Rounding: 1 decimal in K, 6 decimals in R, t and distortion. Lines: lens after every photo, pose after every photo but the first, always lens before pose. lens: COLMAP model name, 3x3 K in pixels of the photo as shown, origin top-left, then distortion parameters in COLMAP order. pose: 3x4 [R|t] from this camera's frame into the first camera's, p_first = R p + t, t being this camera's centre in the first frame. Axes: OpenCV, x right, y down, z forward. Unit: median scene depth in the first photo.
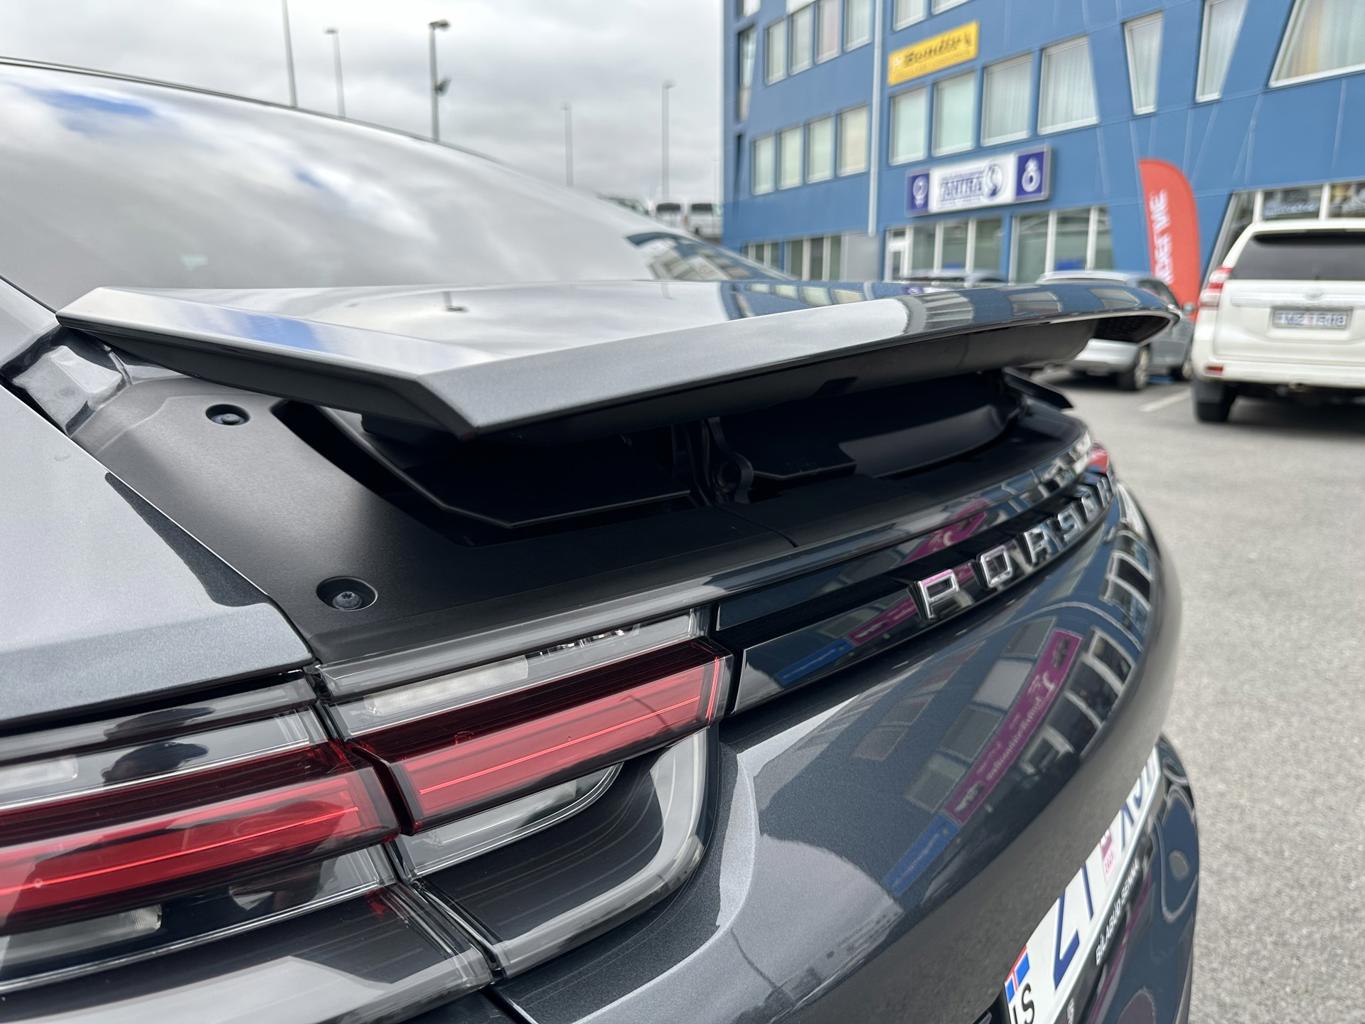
lens RADIAL K [[967.1, 0, 686.3], [0, 967.1, 507.1], [0, 0, 1]] dist [0.041808, -0.070886]
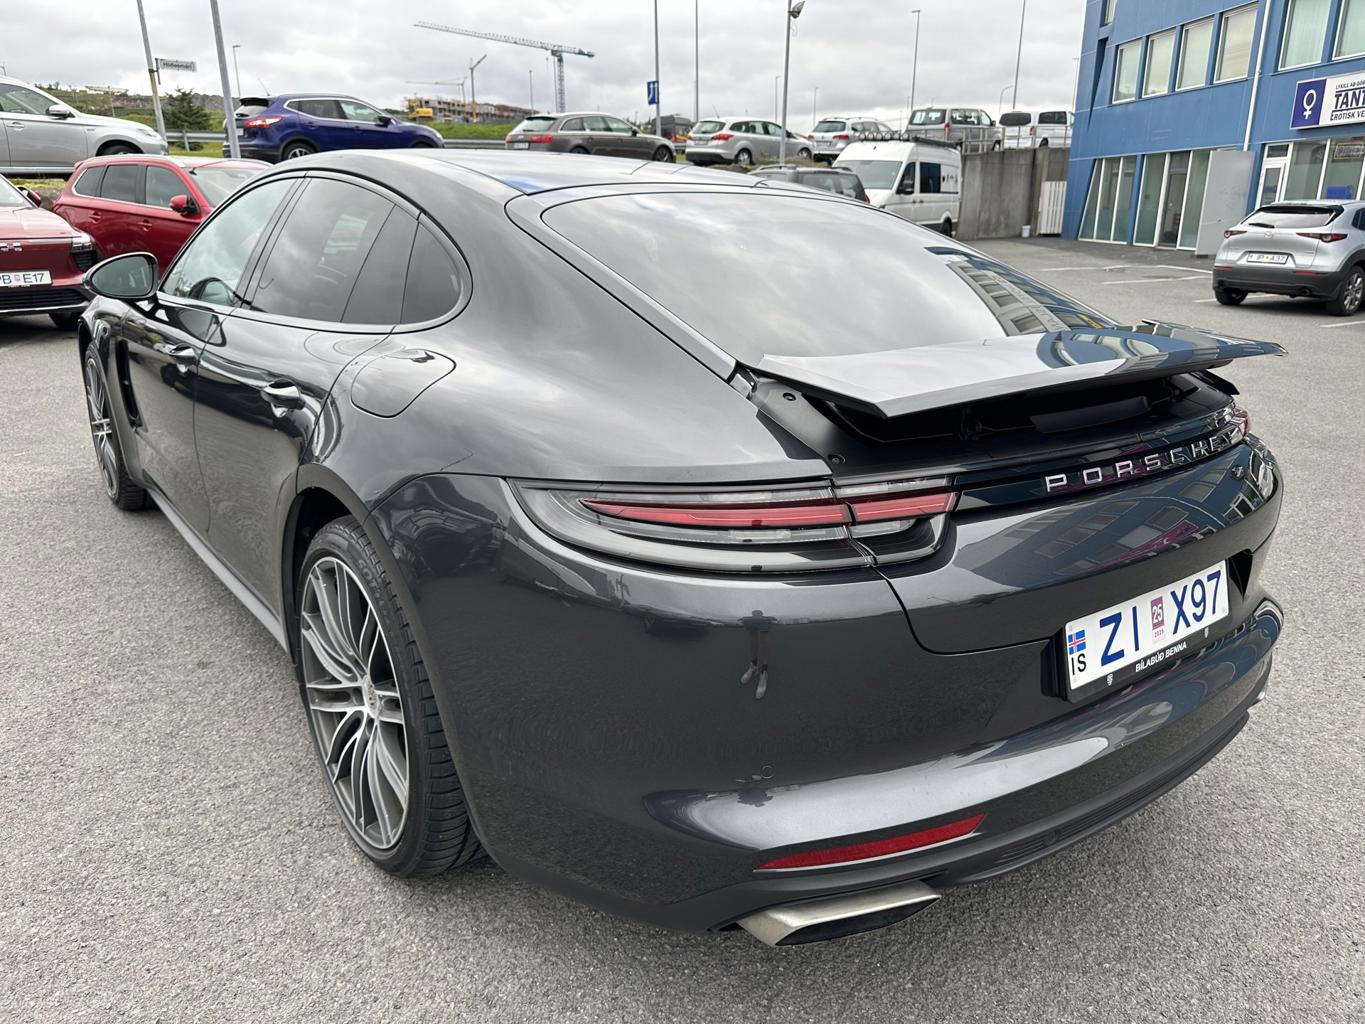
lens RADIAL K [[967.1, 0, 686.3], [0, 967.1, 507.1], [0, 0, 1]] dist [0.041808, -0.070886]
pose [[0.947889, 0.103474, -0.301329, 0.085077], [-0.076537, 0.992049, 0.099900, -0.017070], [0.309271, -0.071631, 0.948272, -1.099734]]
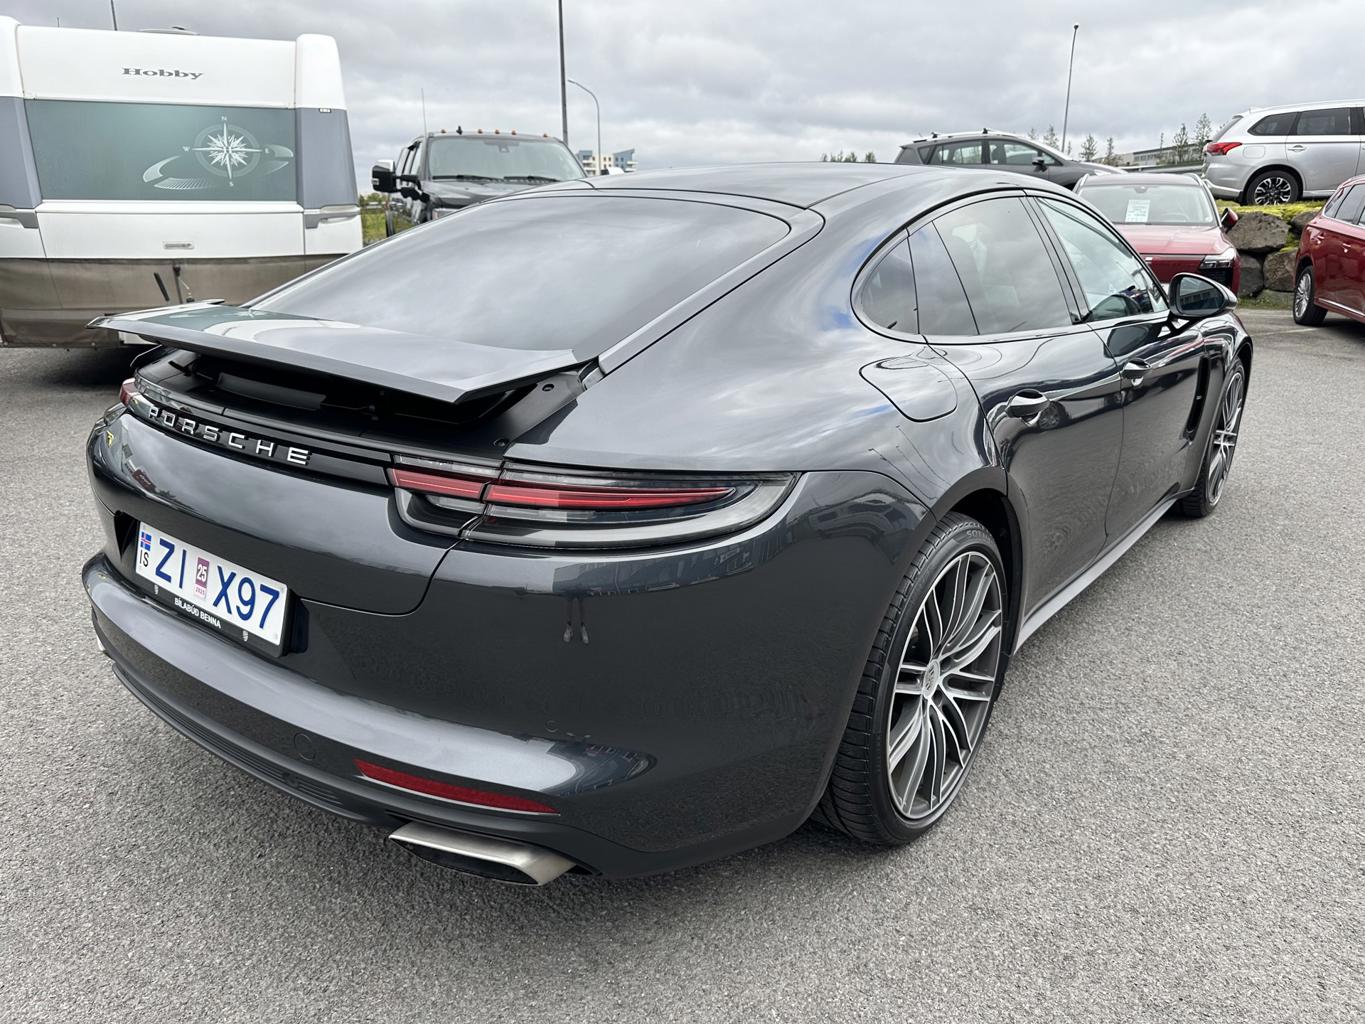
lens RADIAL K [[982.8, 0, 682.5], [0, 982.8, 512.0], [0, 0, 1]] dist [0.038512, -0.078465]
pose [[-0.081803, 0.284113, -0.955295, 1.799416], [-0.214390, 0.931052, 0.295262, -0.508366], [0.973317, 0.228959, -0.015252, 1.290968]]
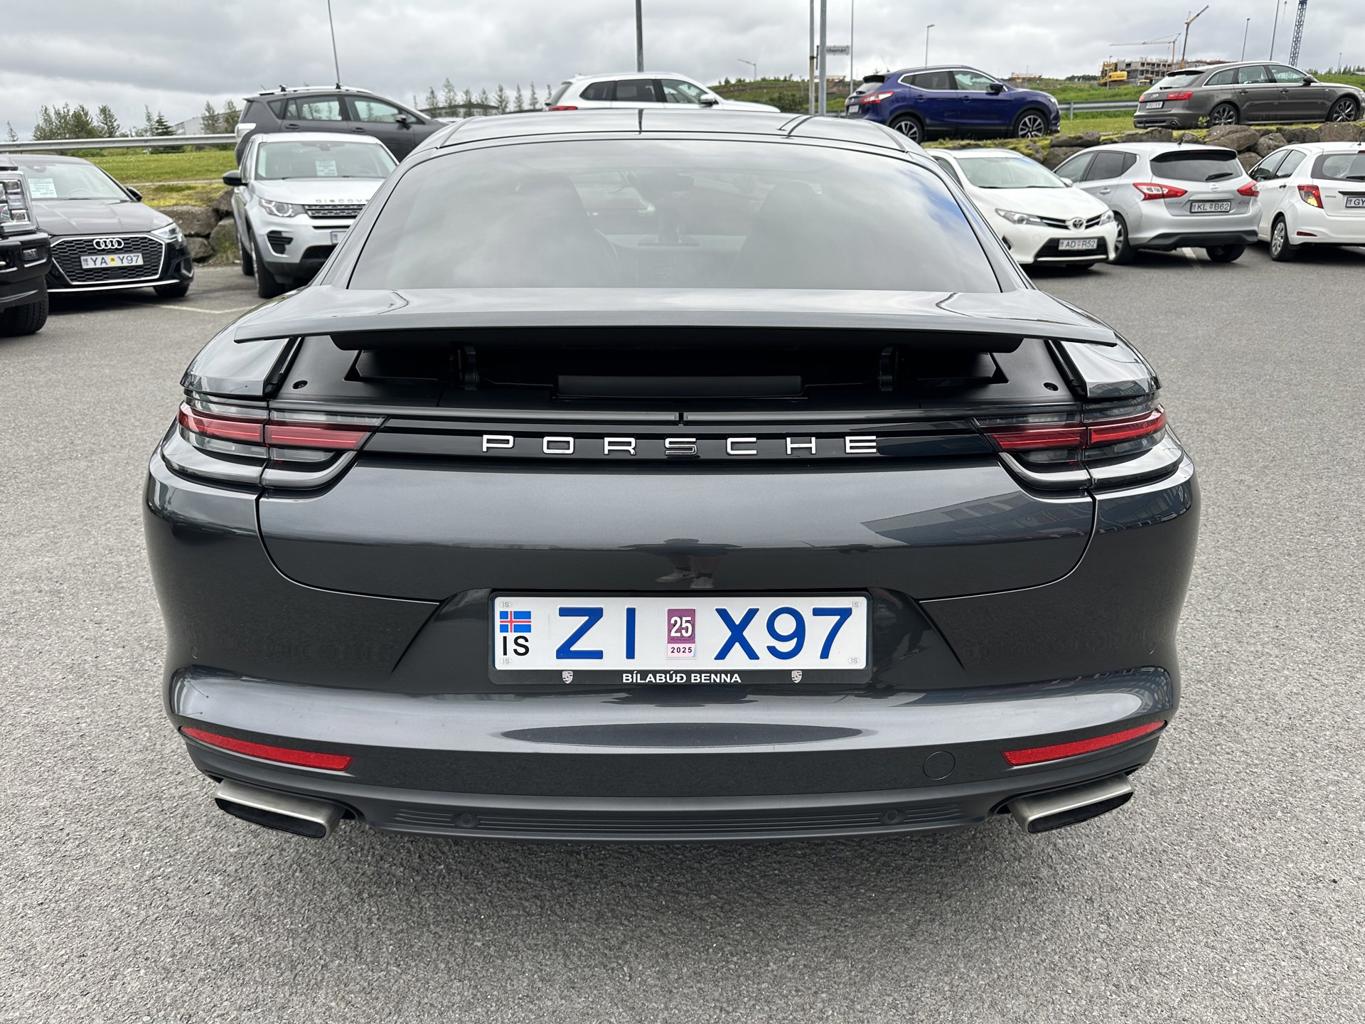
lens RADIAL K [[959.3, 0, 695.0], [0, 959.3, 513.0], [0, 0, 1]] dist [0.093488, -0.127110]
pose [[0.573885, 0.261995, -0.775896, 1.267270], [-0.163159, 0.965029, 0.205180, -0.161250], [0.802518, 0.008845, 0.596562, -0.207504]]
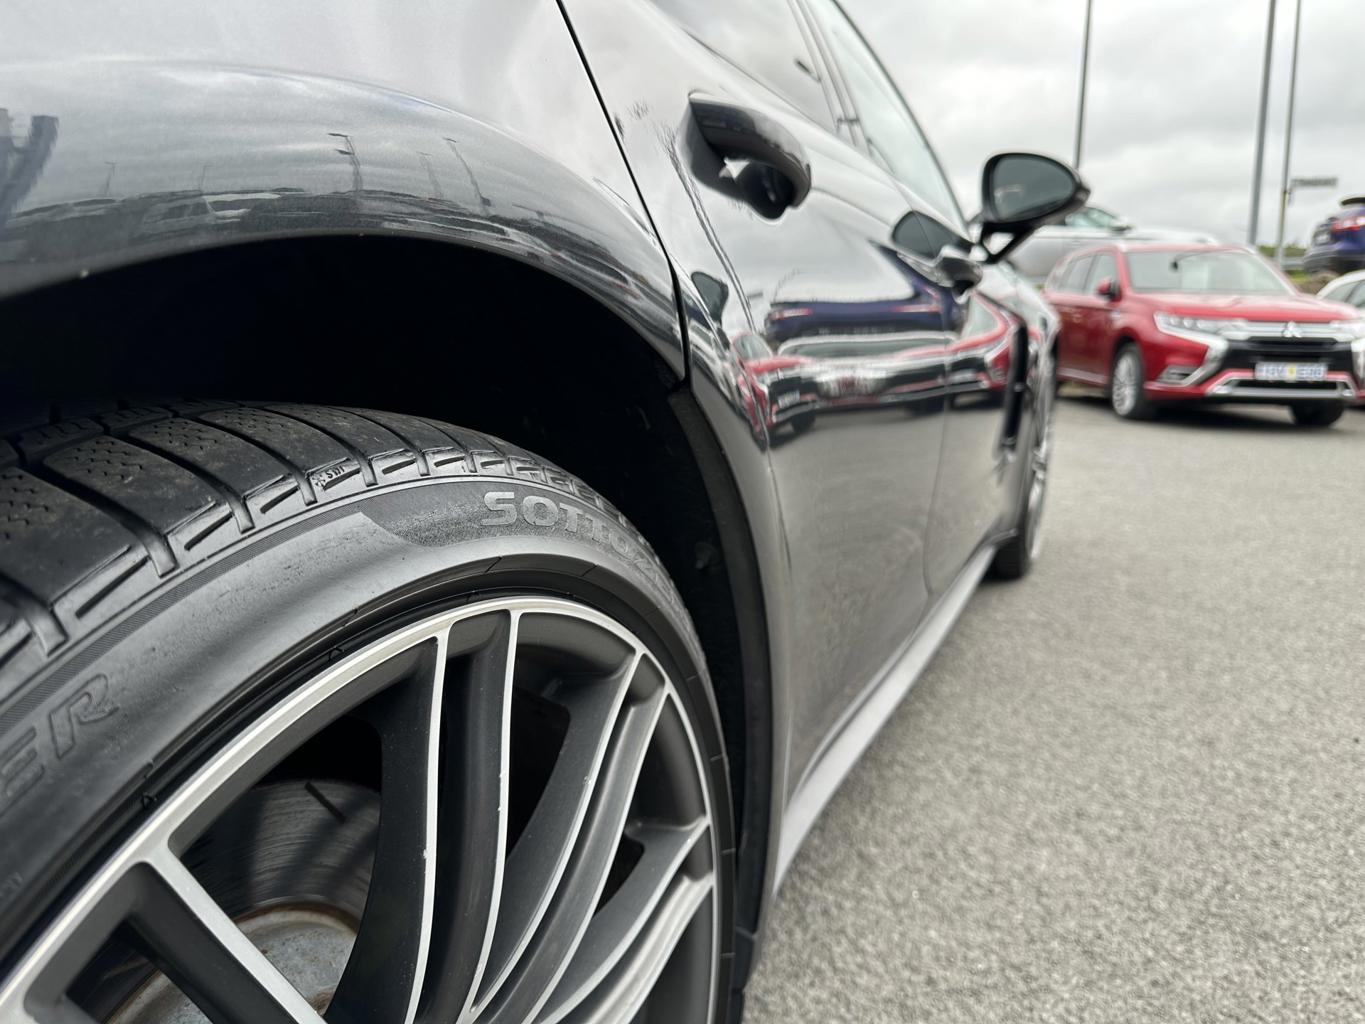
lens RADIAL K [[982.8, 0, 682.5], [0, 982.8, 512.0], [0, 0, 1]] dist [0.038512, -0.078465]
pose [[0.156271, 0.169621, -0.973041, 0.283102], [-0.223663, 0.965631, 0.132409, -0.076864], [0.962057, 0.196941, 0.188838, 1.823768]]
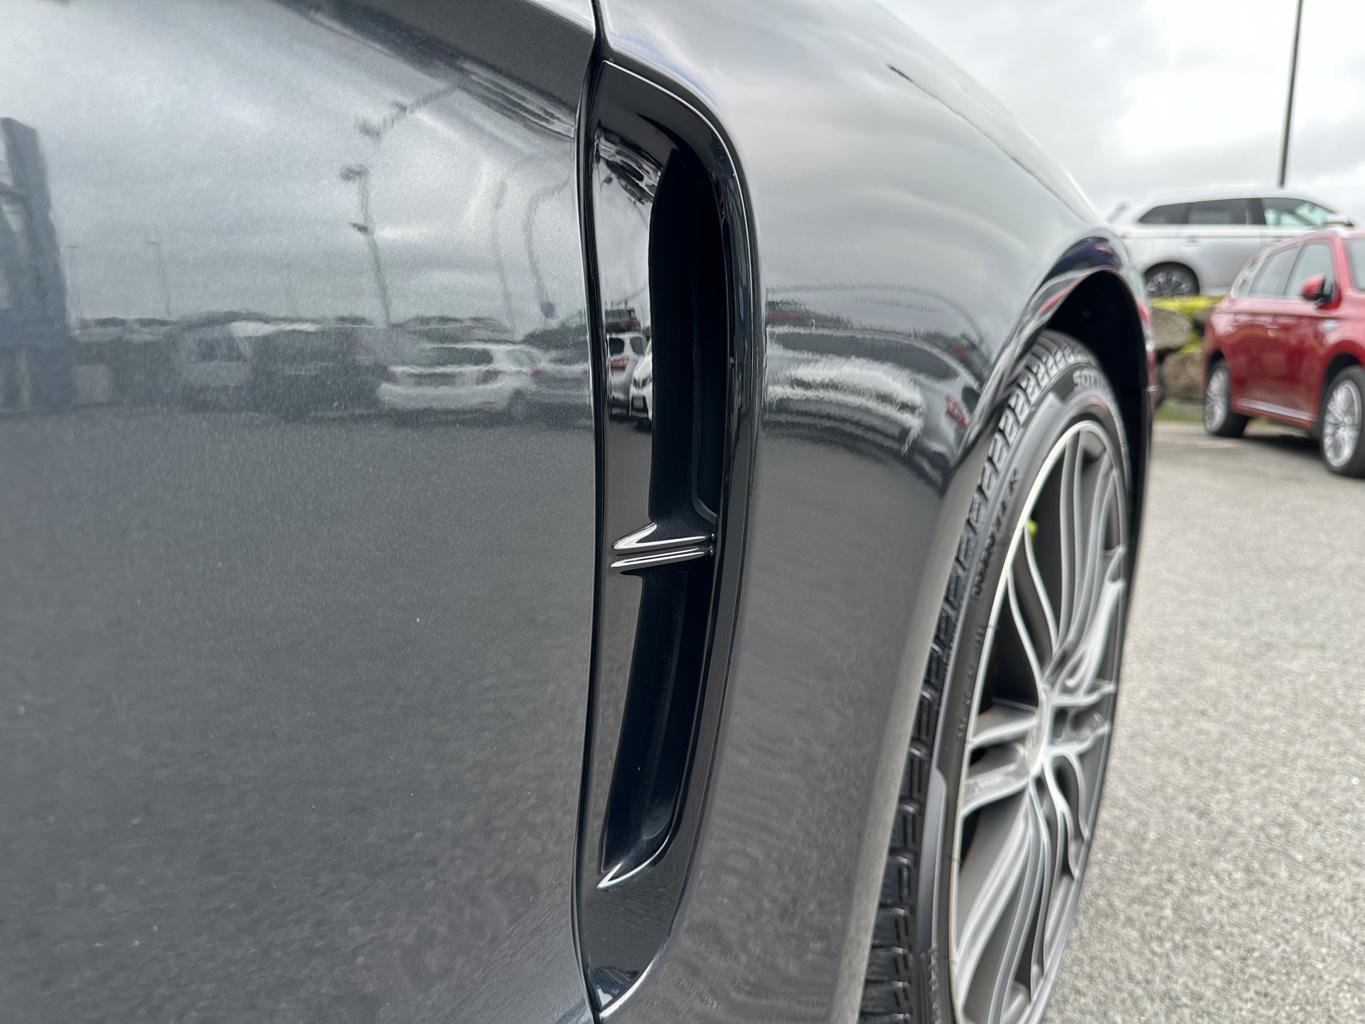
lens RADIAL K [[982.8, 0, 682.5], [0, 982.8, 512.0], [0, 0, 1]] dist [0.038512, -0.078465]
pose [[-0.011524, 0.150805, -0.988496, -1.518275], [-0.232943, 0.960959, 0.149319, -0.306889], [0.972422, 0.231984, 0.024055, 2.948783]]
